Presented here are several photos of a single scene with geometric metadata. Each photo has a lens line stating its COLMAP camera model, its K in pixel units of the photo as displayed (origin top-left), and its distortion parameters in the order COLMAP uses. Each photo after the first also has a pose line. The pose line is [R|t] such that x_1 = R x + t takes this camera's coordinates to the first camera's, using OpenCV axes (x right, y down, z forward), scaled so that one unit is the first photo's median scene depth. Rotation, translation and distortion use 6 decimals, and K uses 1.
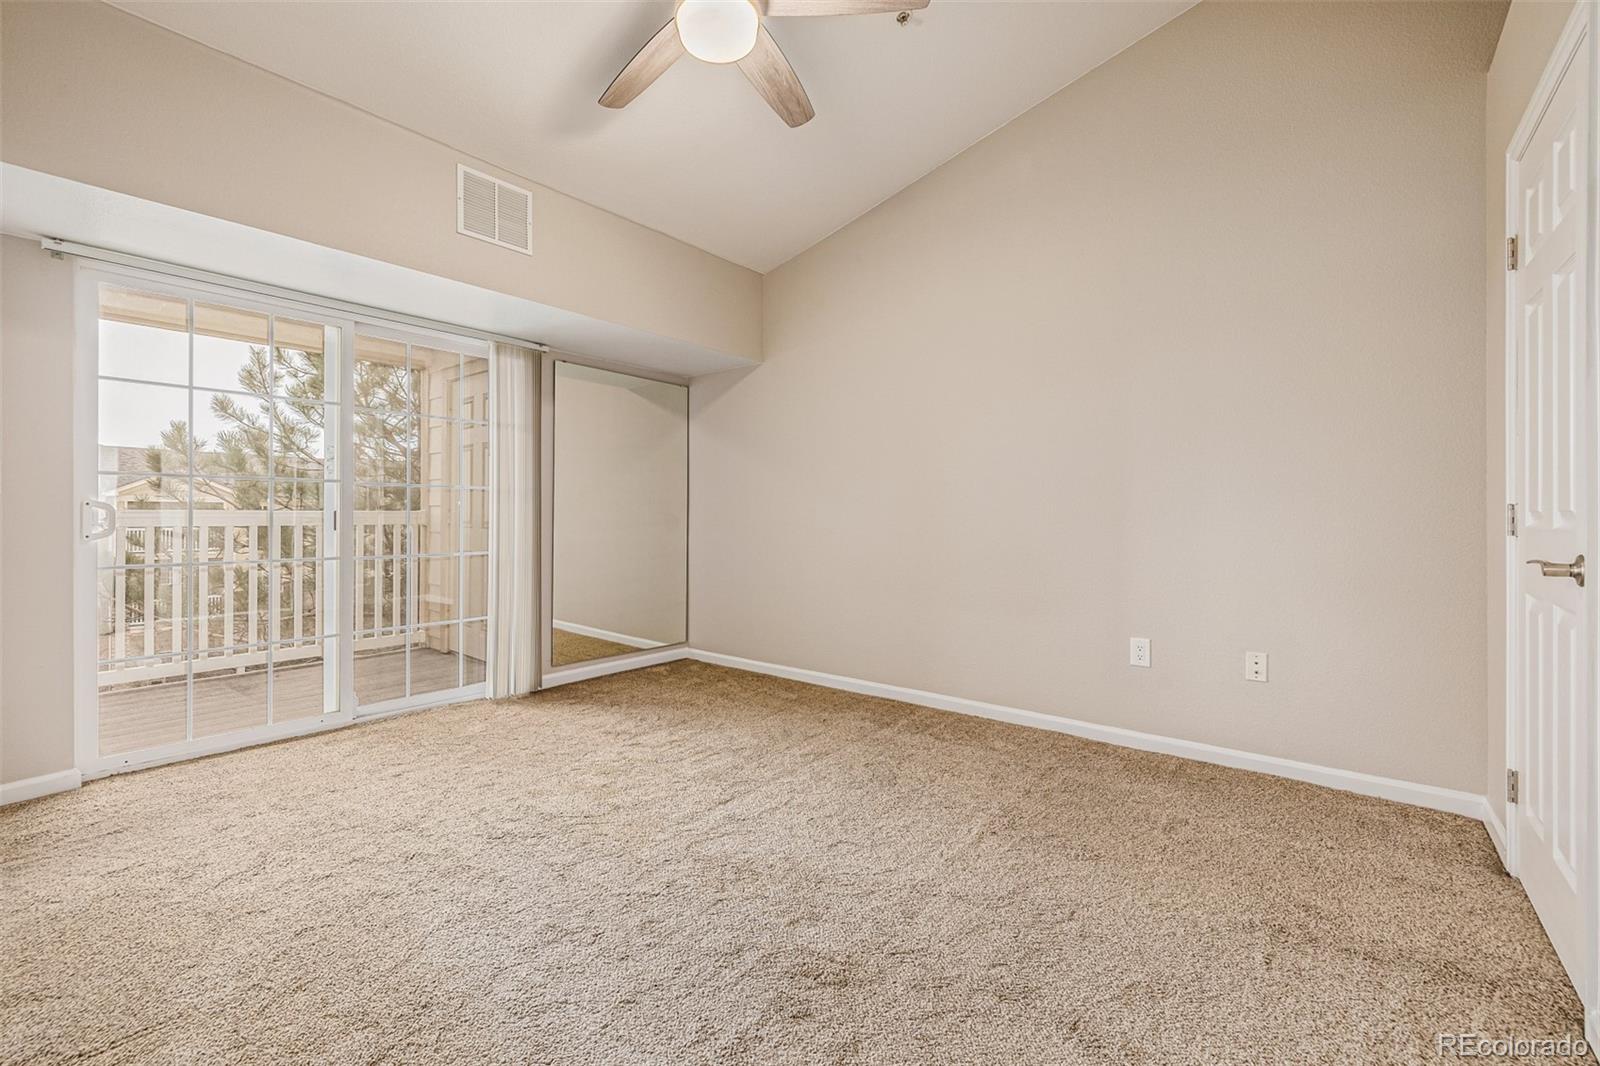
lens RADIAL K [[678.9, 0, 788.7], [0, 678.9, 528.3], [0, 0, 1]] dist [-0.000728, 0.000493]
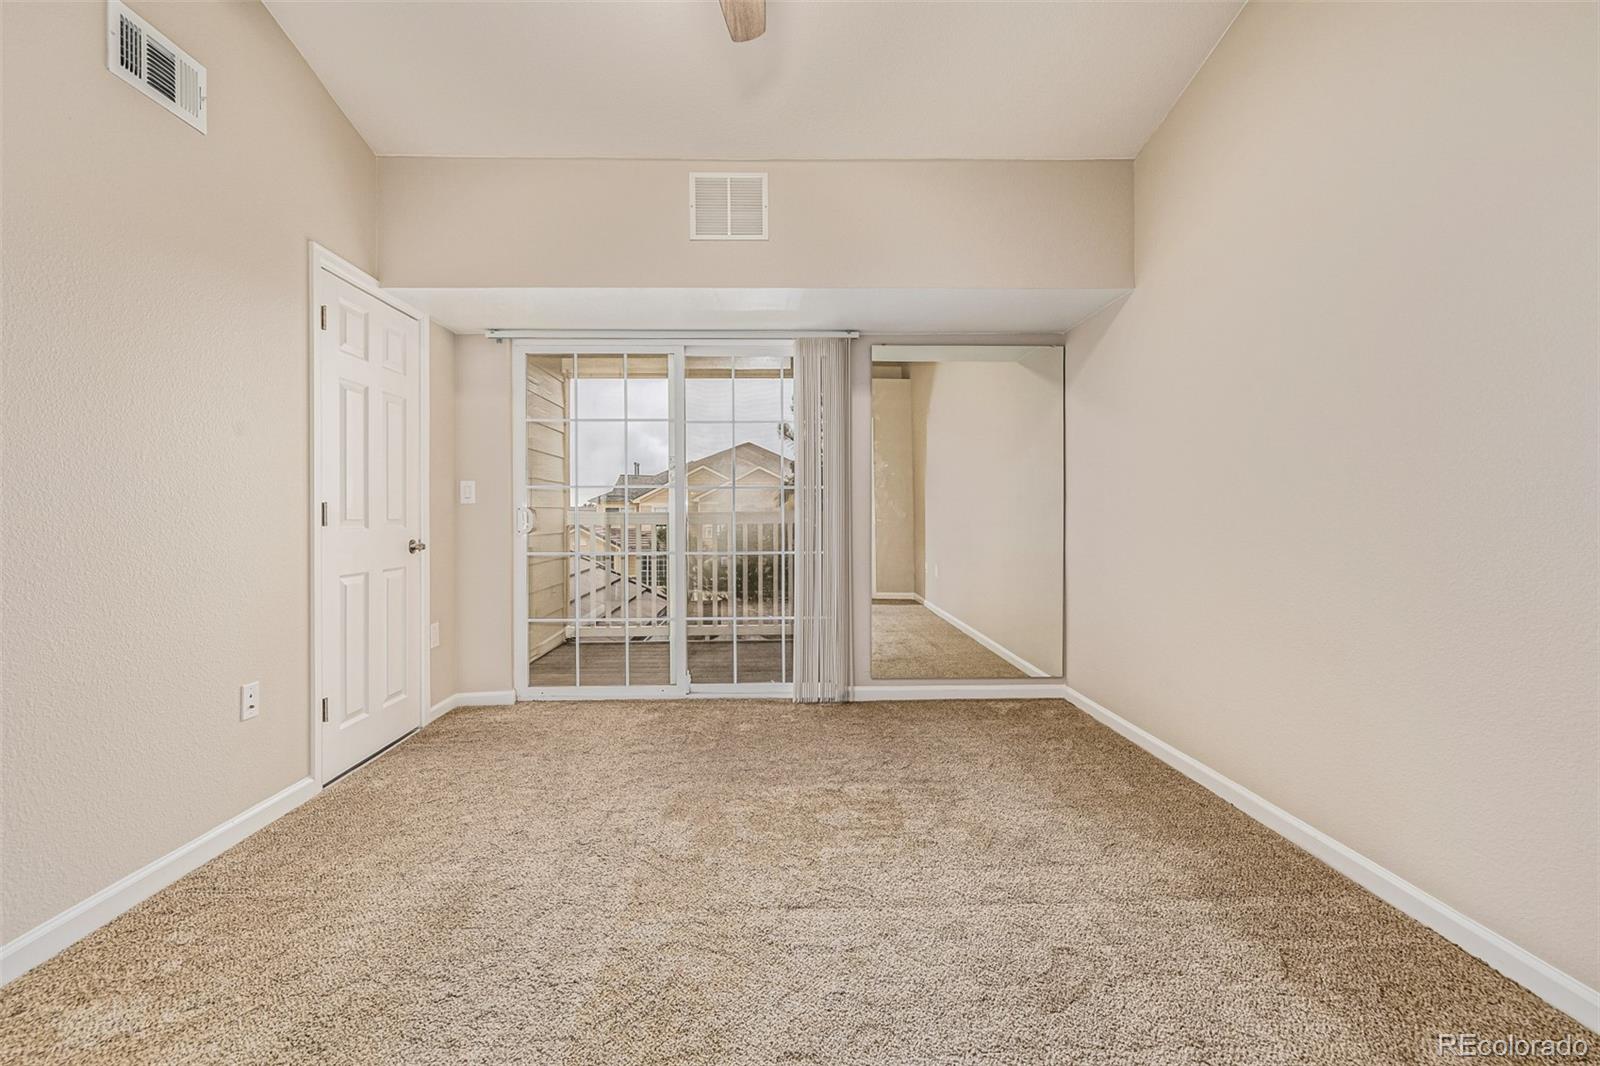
lens RADIAL K [[678.9, 0, 793.0], [0, 678.9, 524.0], [0, 0, 1]] dist [-0.000728, 0.000493]
pose [[0.650277, 0.004336, -0.759685, 0.365707], [-0.006918, 0.999976, -0.000215, -0.006354], [0.759666, 0.005395, 0.650291, 0.418391]]
